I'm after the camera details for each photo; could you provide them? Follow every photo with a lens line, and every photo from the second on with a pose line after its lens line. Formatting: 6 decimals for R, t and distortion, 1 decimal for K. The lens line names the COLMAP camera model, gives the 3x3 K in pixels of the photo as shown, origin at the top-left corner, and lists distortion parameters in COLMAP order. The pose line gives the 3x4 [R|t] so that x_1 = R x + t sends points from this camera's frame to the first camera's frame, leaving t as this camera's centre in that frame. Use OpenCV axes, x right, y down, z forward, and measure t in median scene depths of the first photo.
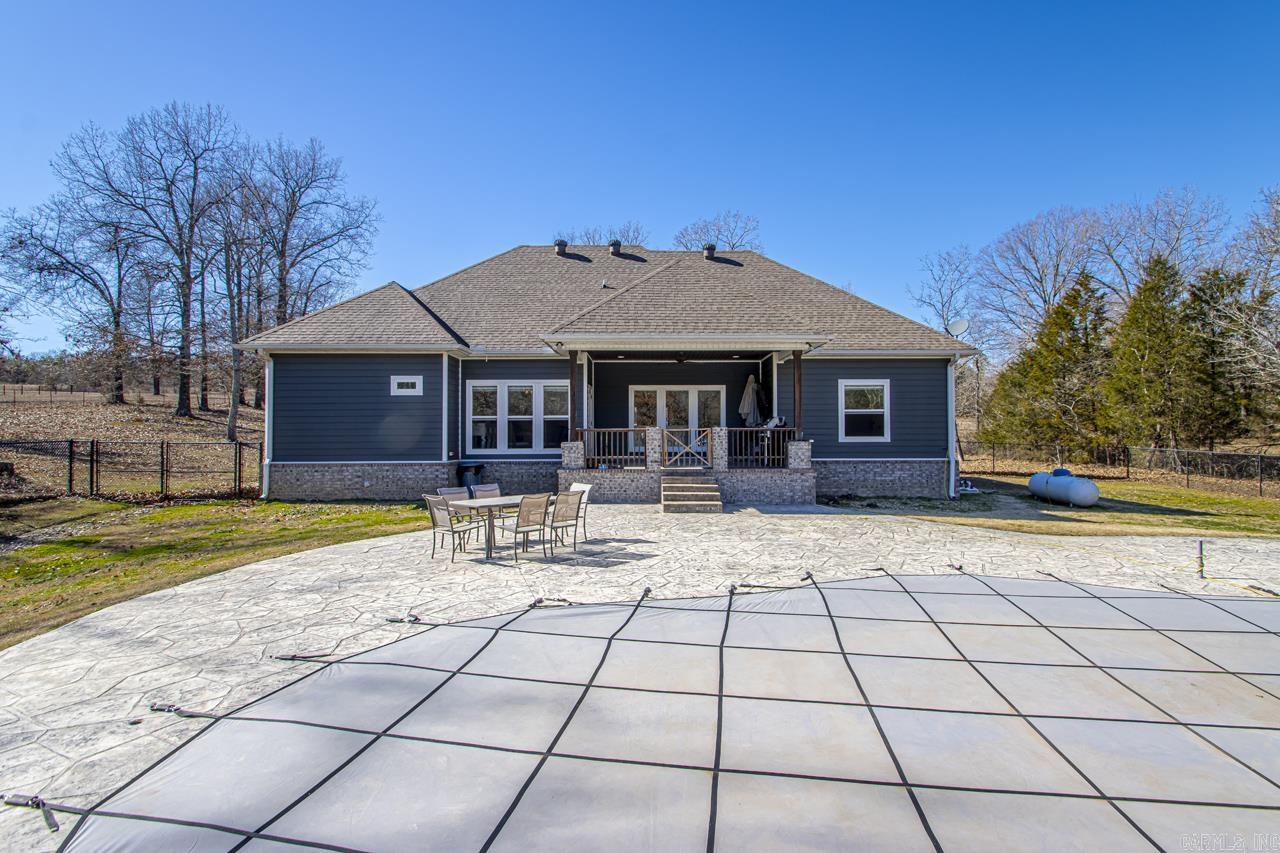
lens RADIAL K [[594.6, 0, 650.7], [0, 594.6, 427.3], [0, 0, 1]] dist [0.018306, -0.017372]
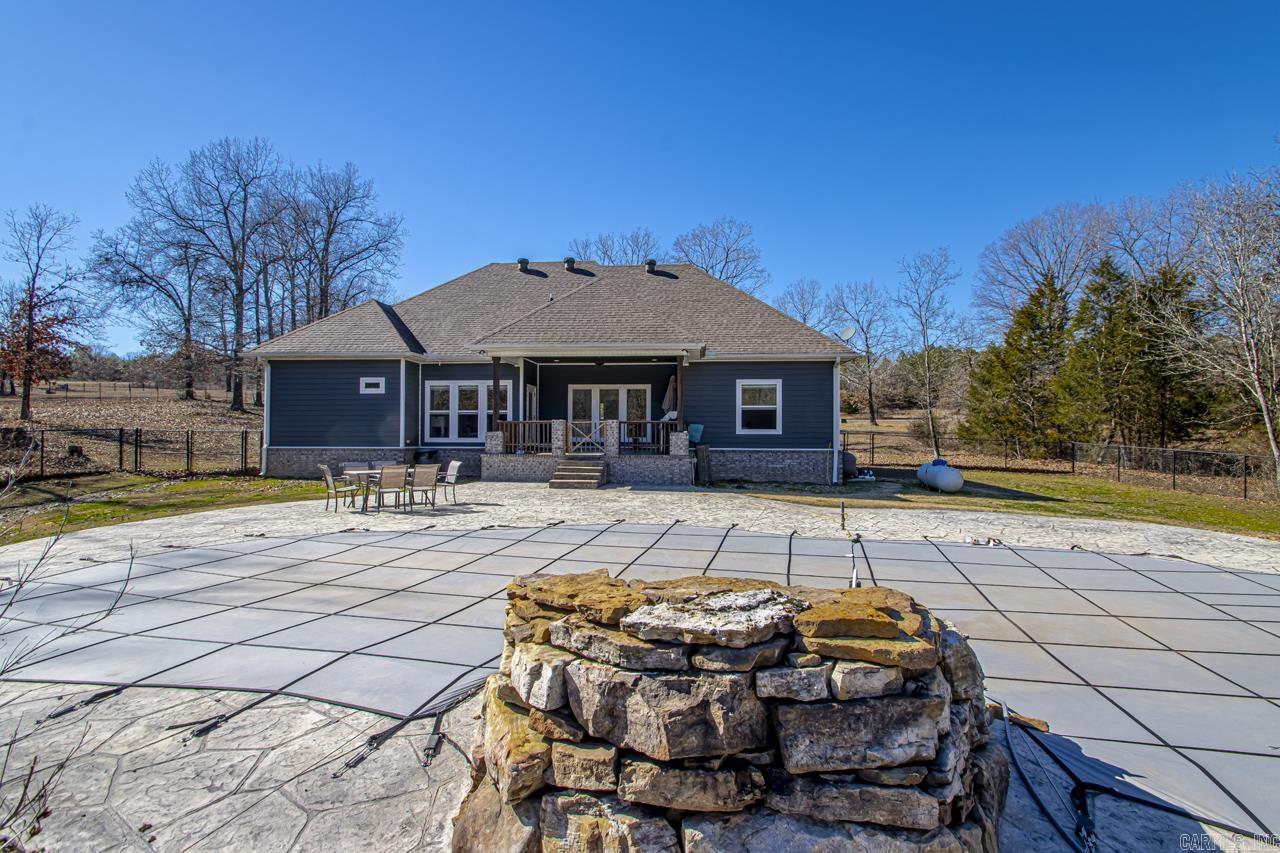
lens RADIAL K [[594.6, 0, 650.7], [0, 594.6, 427.3], [0, 0, 1]] dist [0.018306, -0.017372]
pose [[0.995922, 0.005271, -0.090064, 0.248886], [-0.004706, 0.999968, 0.006479, 0.005012], [0.090095, -0.006028, 0.995915, -0.158464]]
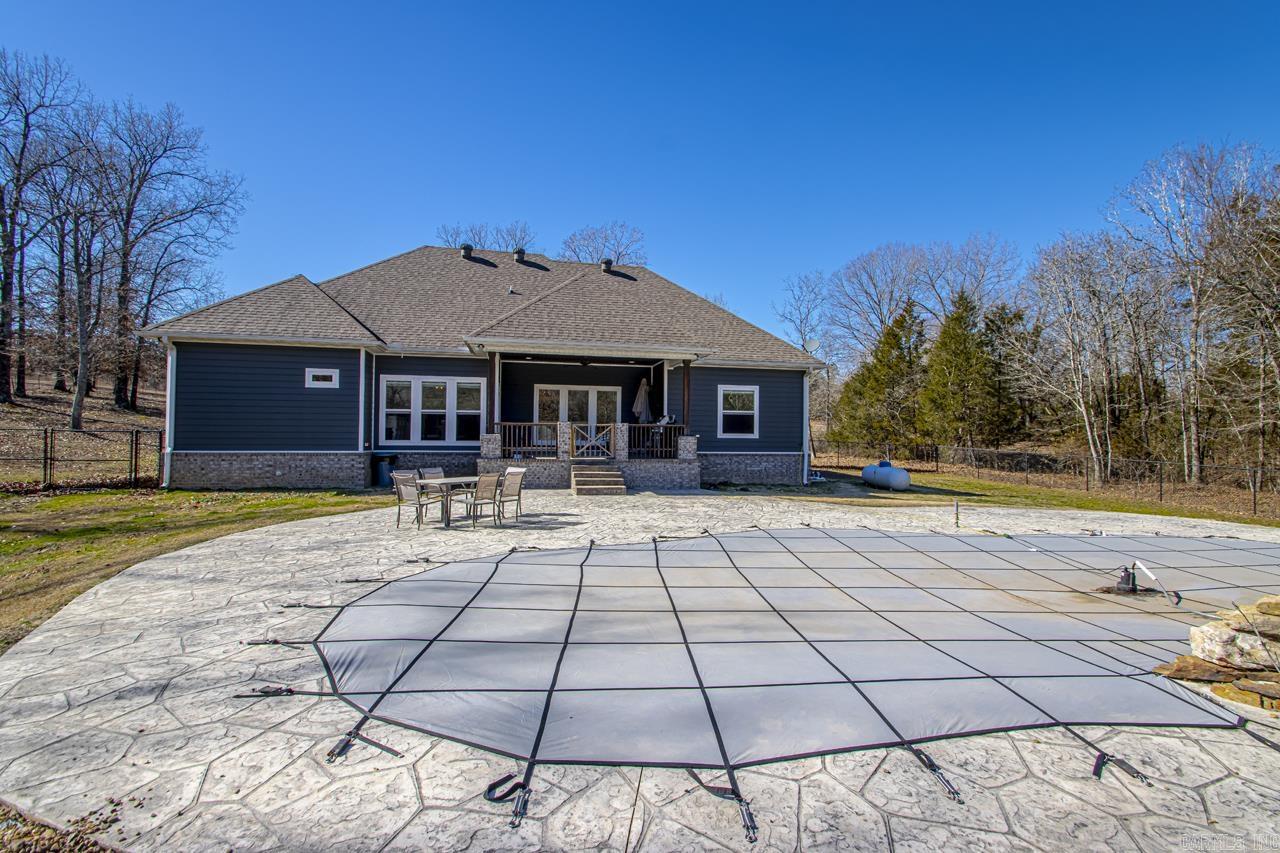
lens RADIAL K [[594.6, 0, 650.7], [0, 594.6, 427.3], [0, 0, 1]] dist [0.018306, -0.017372]
pose [[0.977807, 0.015652, 0.208923, -0.059745], [-0.015977, 0.999872, -0.000131, 0.005894], [-0.208899, -0.003210, 0.977932, -0.124490]]
